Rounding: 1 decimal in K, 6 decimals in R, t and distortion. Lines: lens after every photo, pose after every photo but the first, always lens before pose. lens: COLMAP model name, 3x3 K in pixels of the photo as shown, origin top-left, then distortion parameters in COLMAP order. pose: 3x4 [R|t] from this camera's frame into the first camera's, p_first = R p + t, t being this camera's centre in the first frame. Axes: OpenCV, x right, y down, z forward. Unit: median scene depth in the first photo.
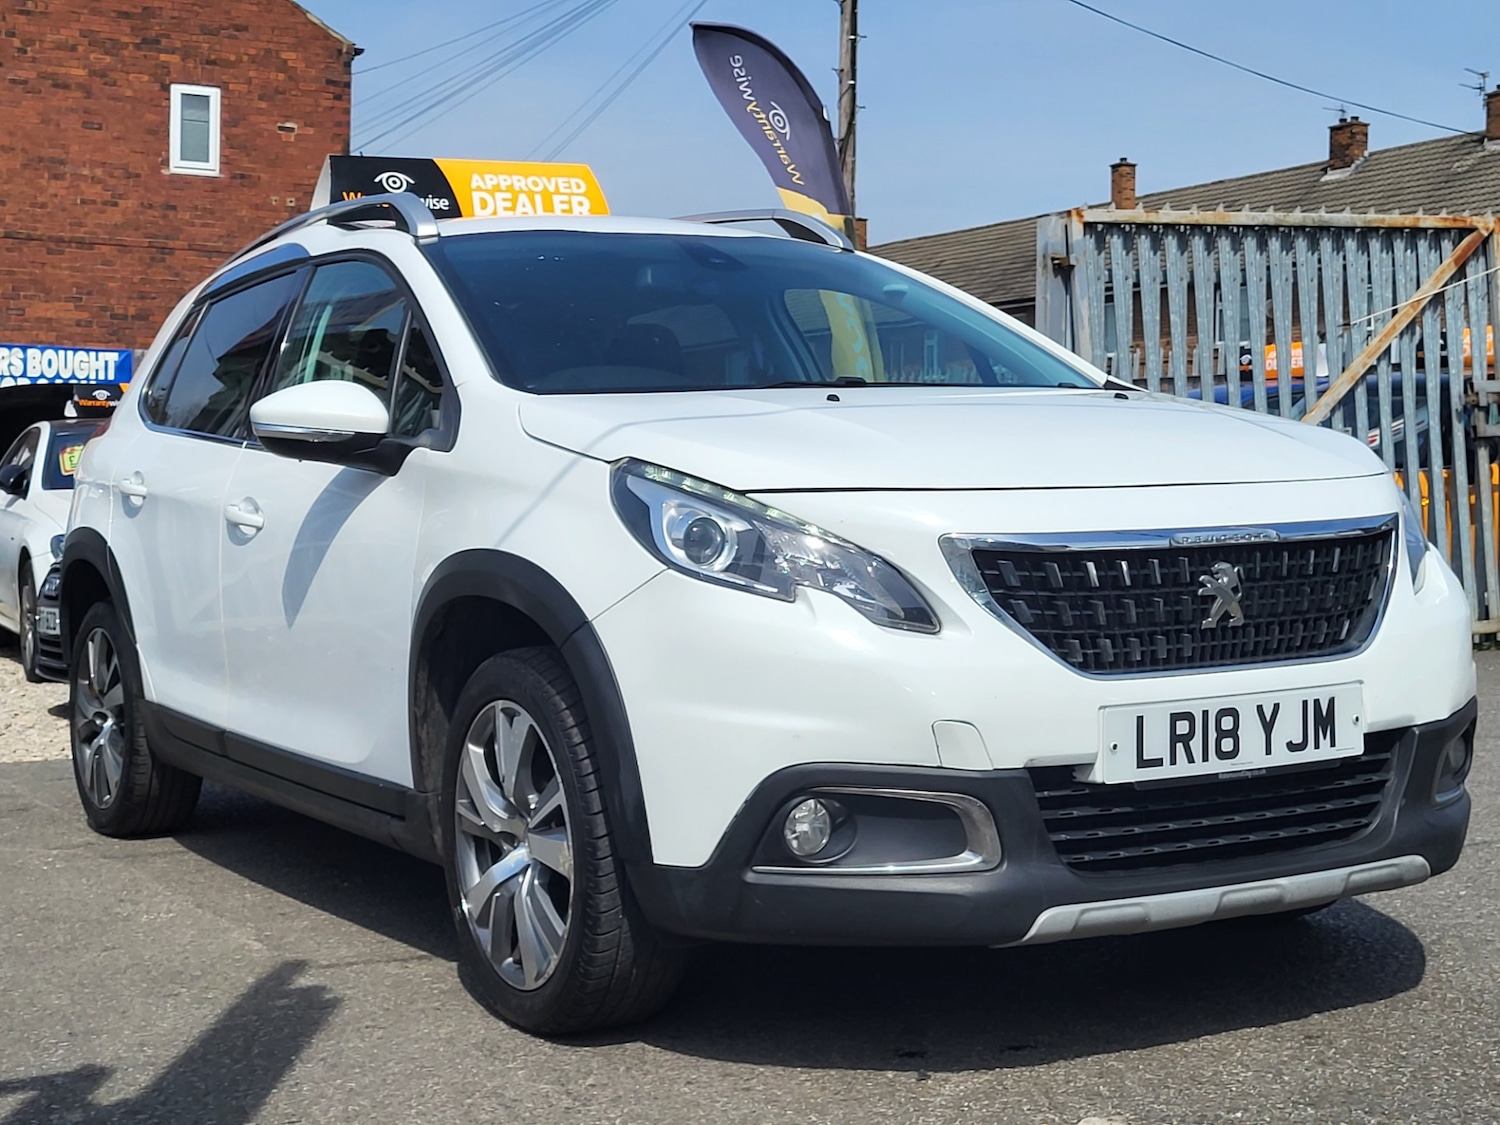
lens RADIAL K [[2273.9, 0, 732.3], [0, 2273.9, 452.6], [0, 0, 1]] dist [0.030206, 0.061271]
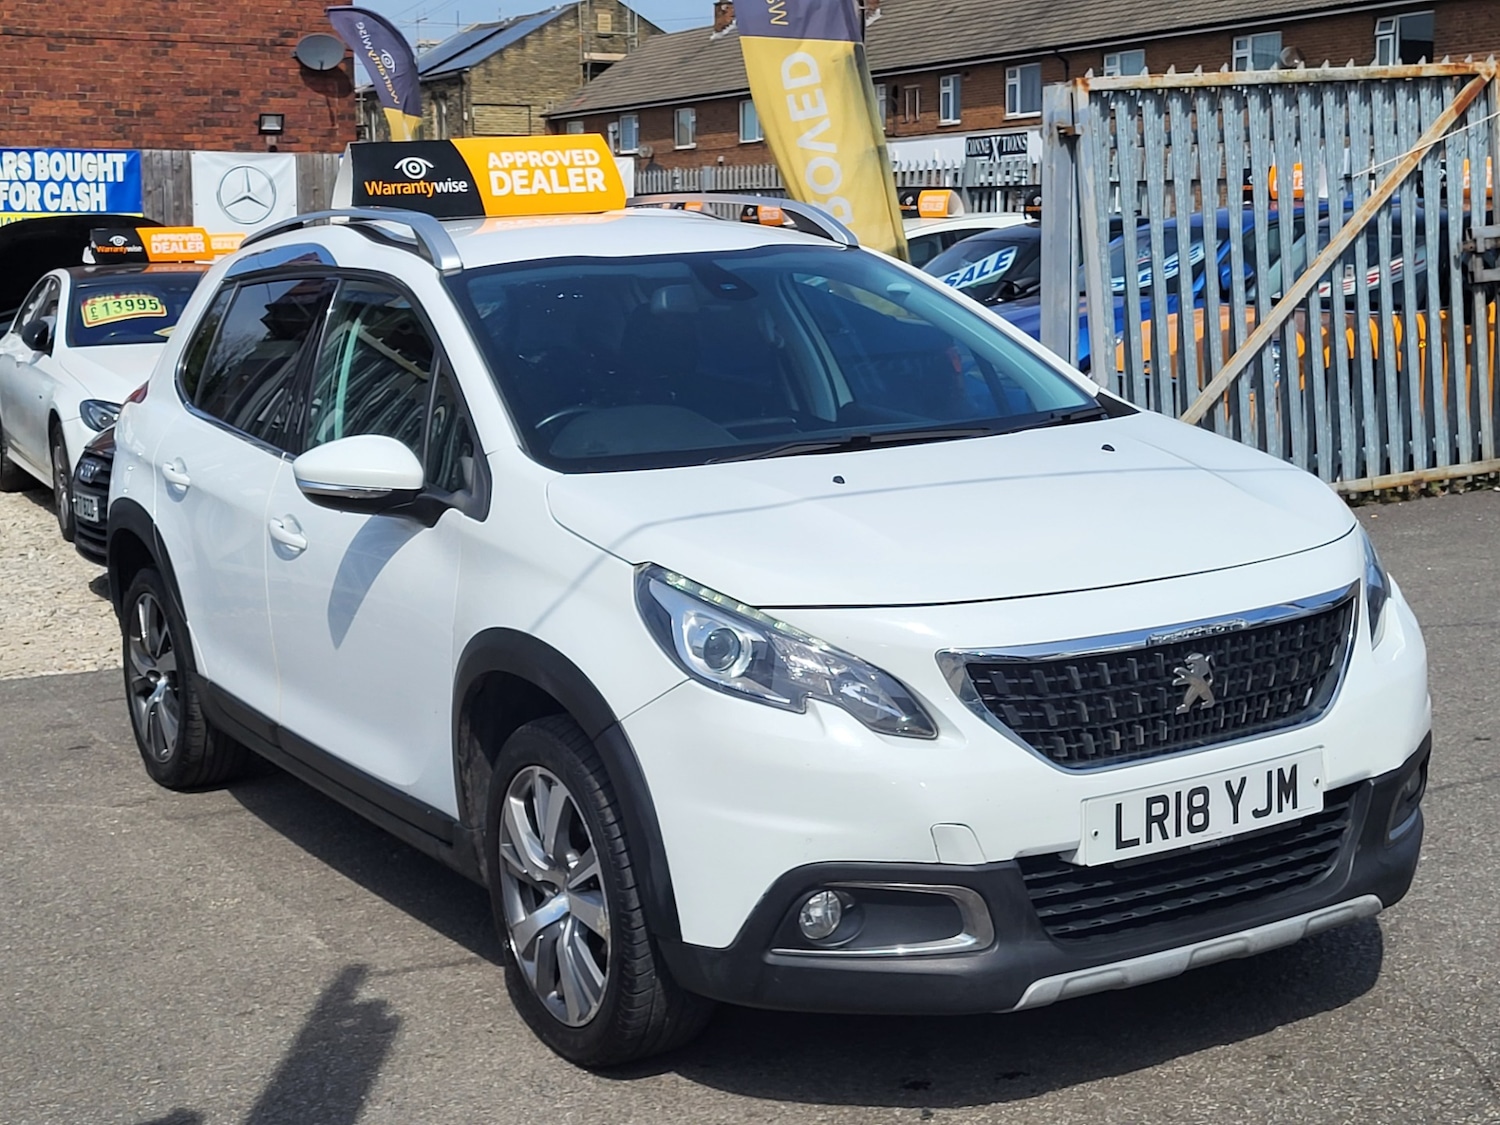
lens RADIAL K [[2282.1, 0, 775.6], [0, 2282.1, 465.4], [0, 0, 1]] dist [0.037218, 0.036141]
pose [[0.999763, -0.019039, 0.010574, 0.002981], [0.017619, 0.992486, 0.121087, -0.160733], [-0.012799, -0.120872, 0.992586, -0.071149]]
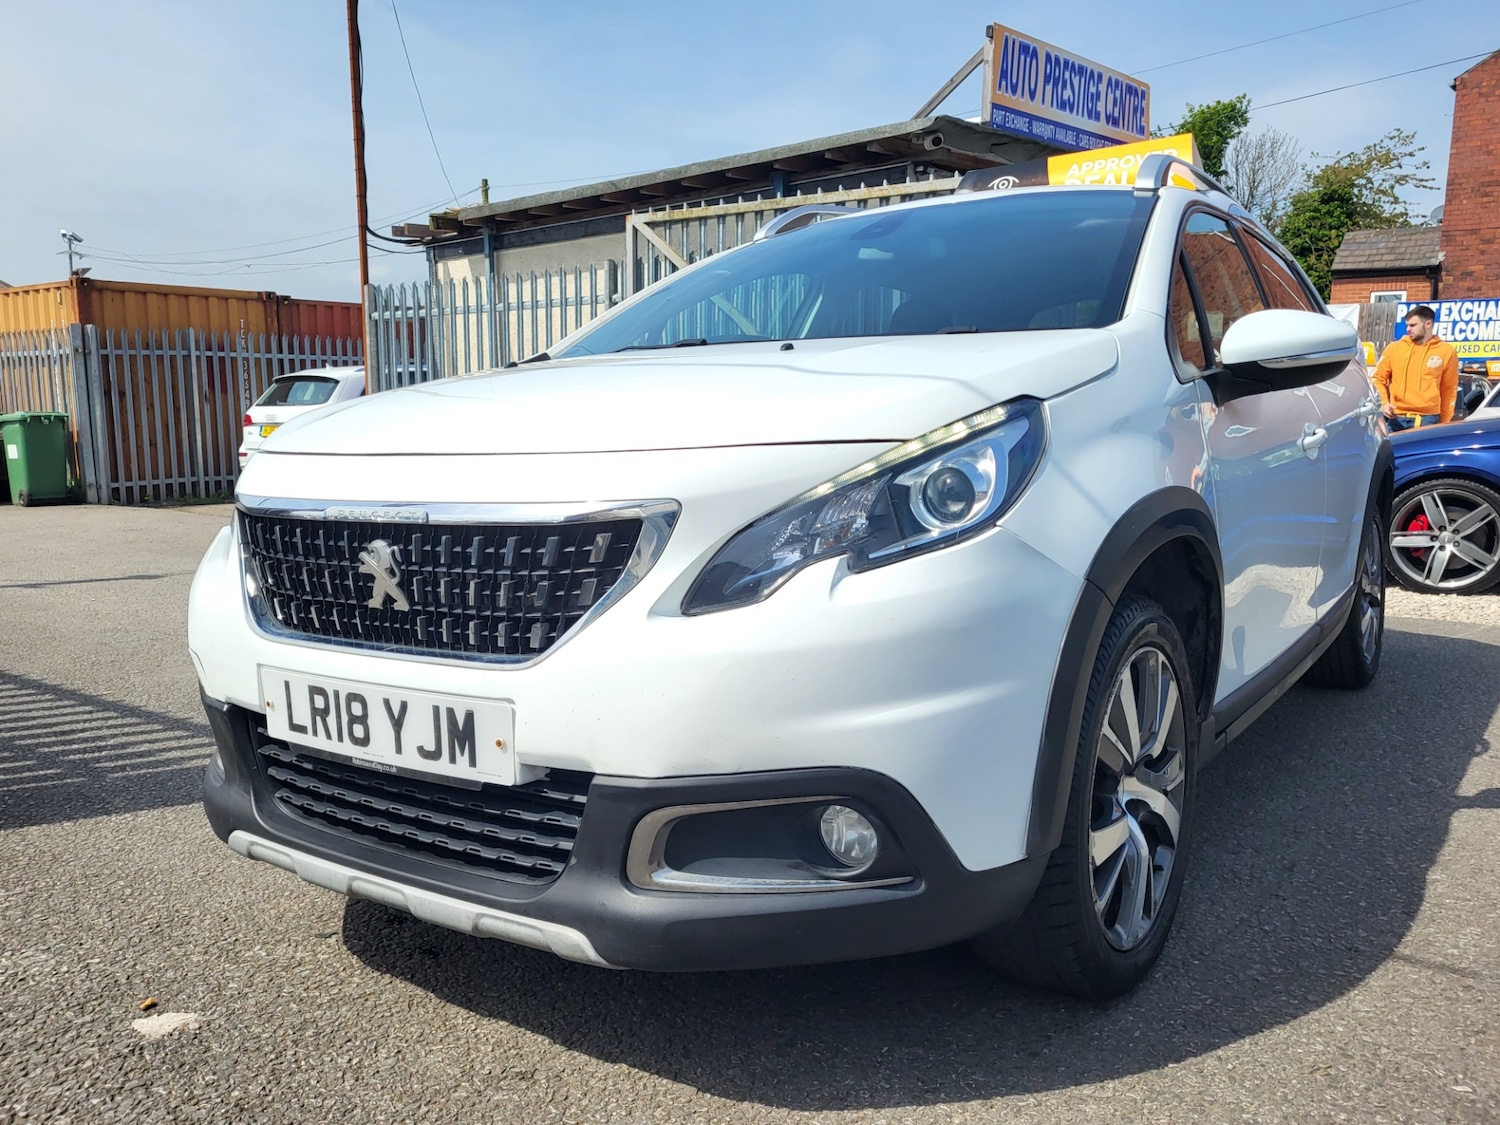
lens RADIAL K [[1203.5, 0, 707.2], [0, 1203.5, 564.4], [0, 0, 1]] dist [0.047407, -0.036970]
pose [[0.406527, 0.118445, -0.905929, 0.644950], [0.021476, 0.990048, 0.139080, -0.006908], [0.913386, -0.075996, 0.399937, 0.832413]]
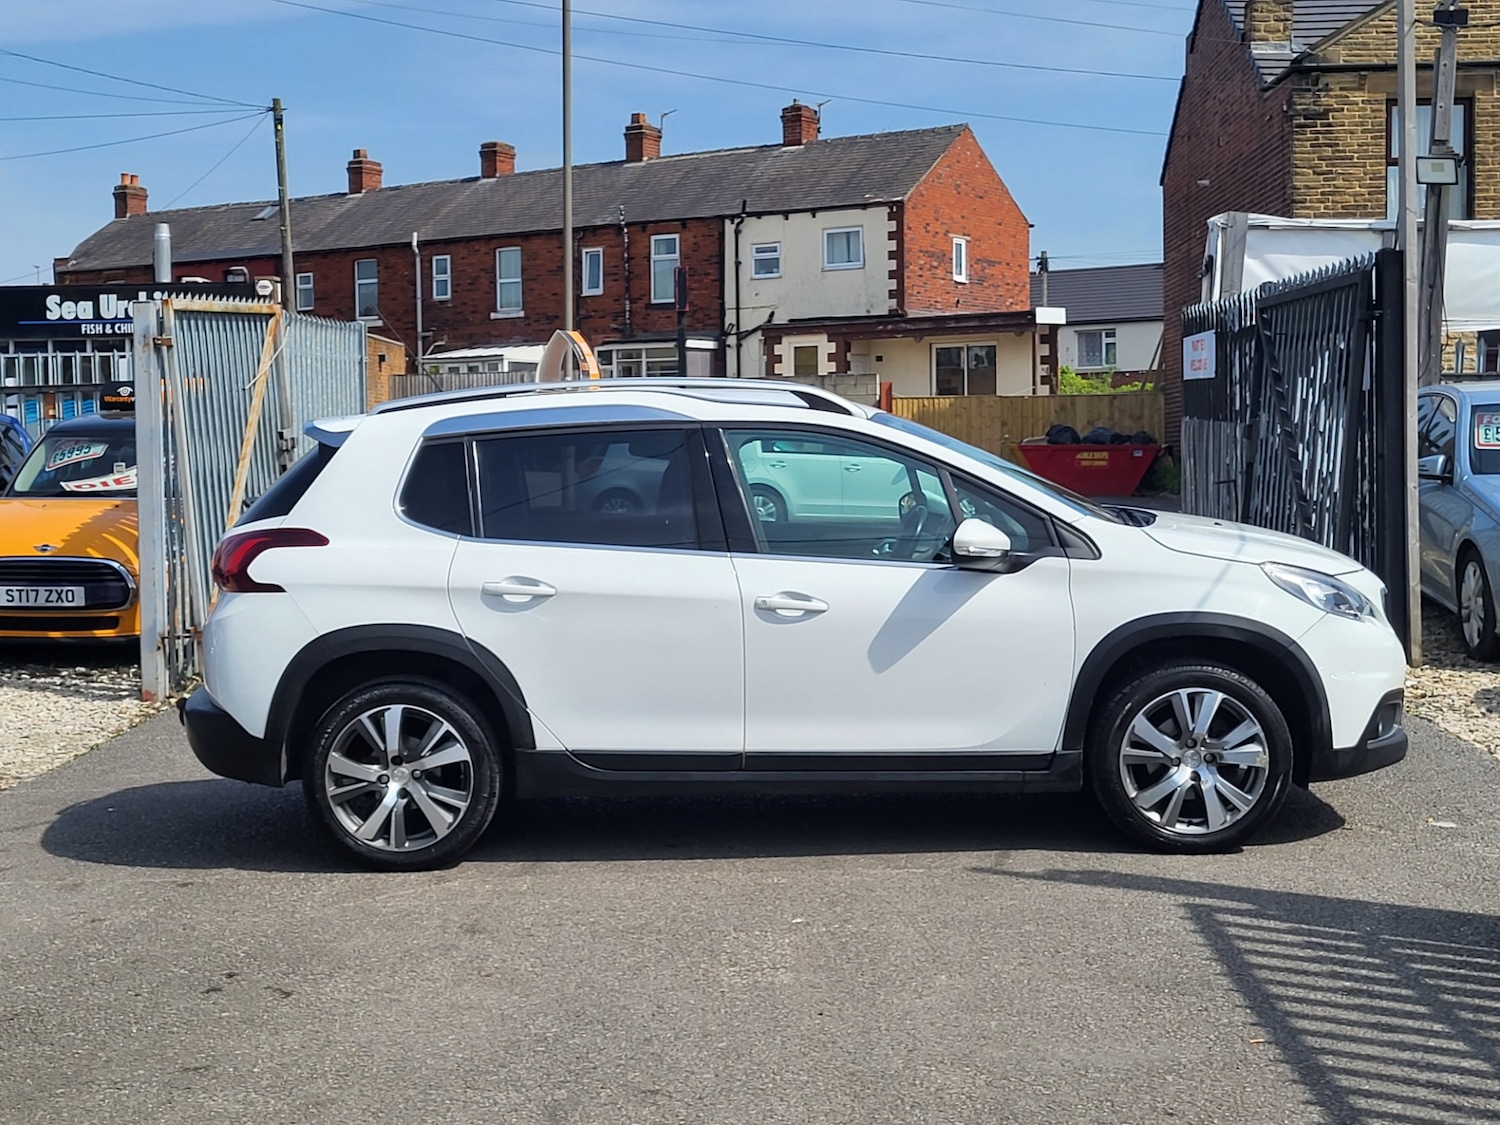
lens RADIAL K [[2273.9, 0, 732.3], [0, 2273.9, 452.6], [0, 0, 1]] dist [0.030206, 0.061271]
pose [[0.497687, -0.027917, 0.866907, -1.906772], [0.002497, 0.999524, 0.030753, -0.148374], [-0.867353, -0.013141, 0.497520, 0.361665]]
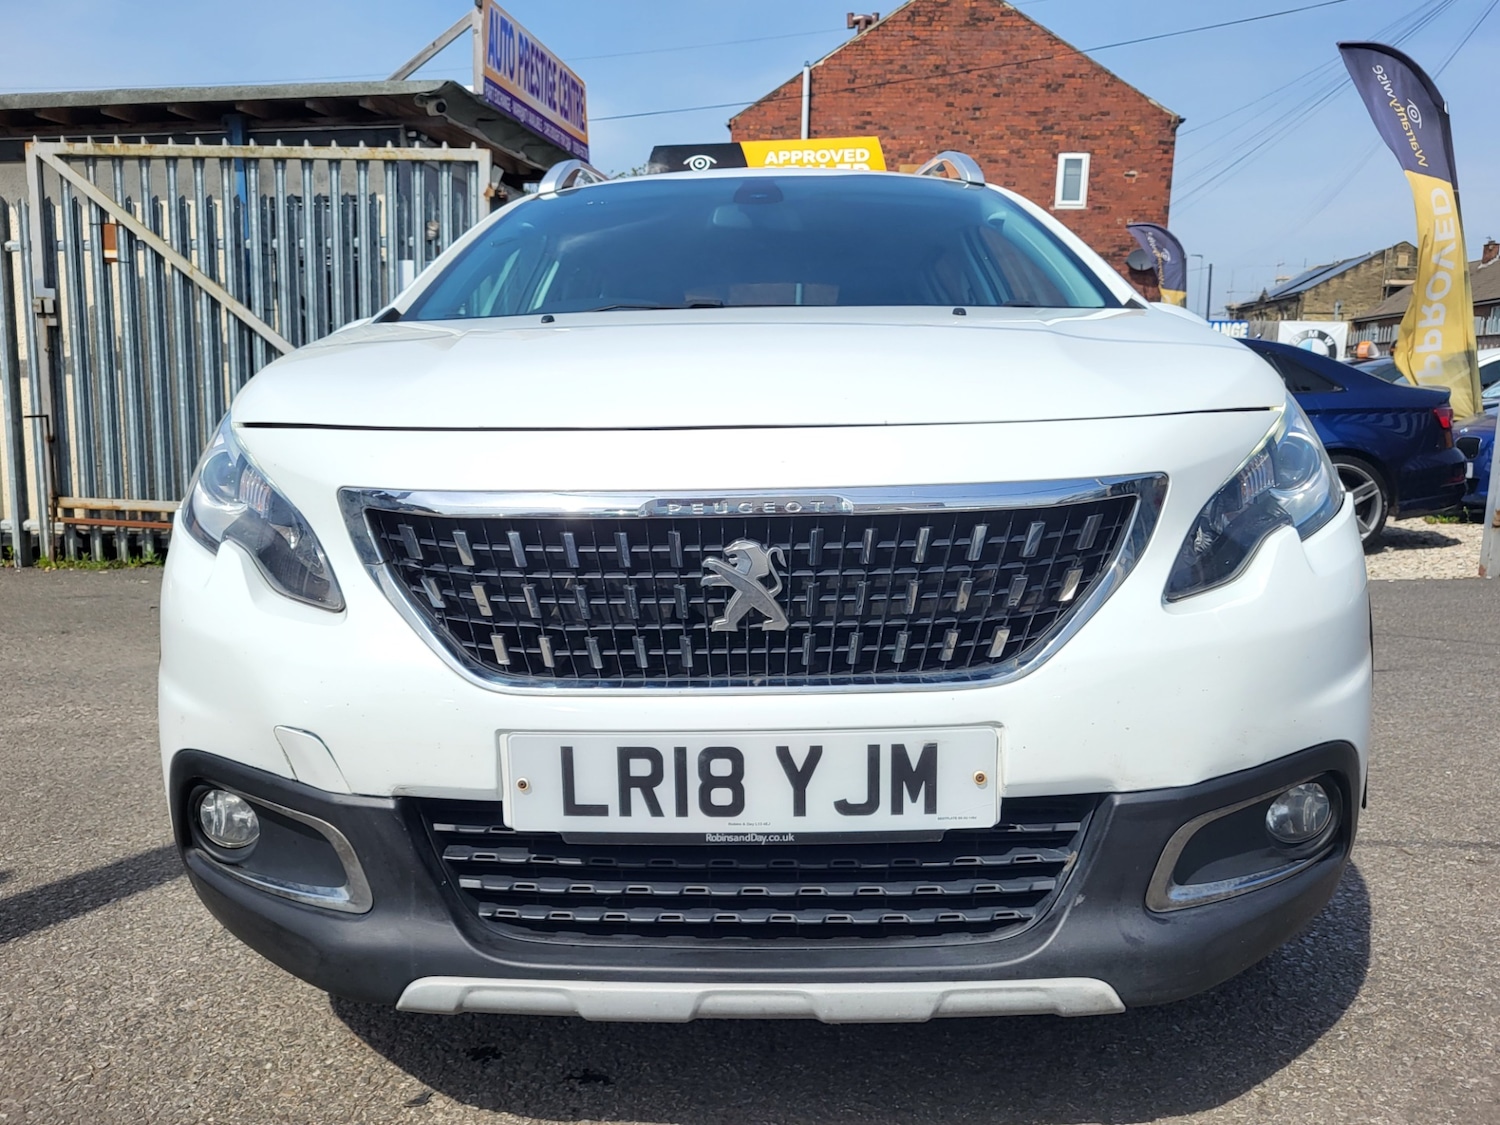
lens RADIAL K [[1223.5, 0, 735.6], [0, 1223.5, 565.2], [0, 0, 1]] dist [0.031154, -0.024110]
pose [[0.845571, 0.080939, -0.527691, 0.370549], [-0.000418, 0.988541, 0.150955, -0.000890], [0.533862, -0.127422, 0.835915, 0.615015]]
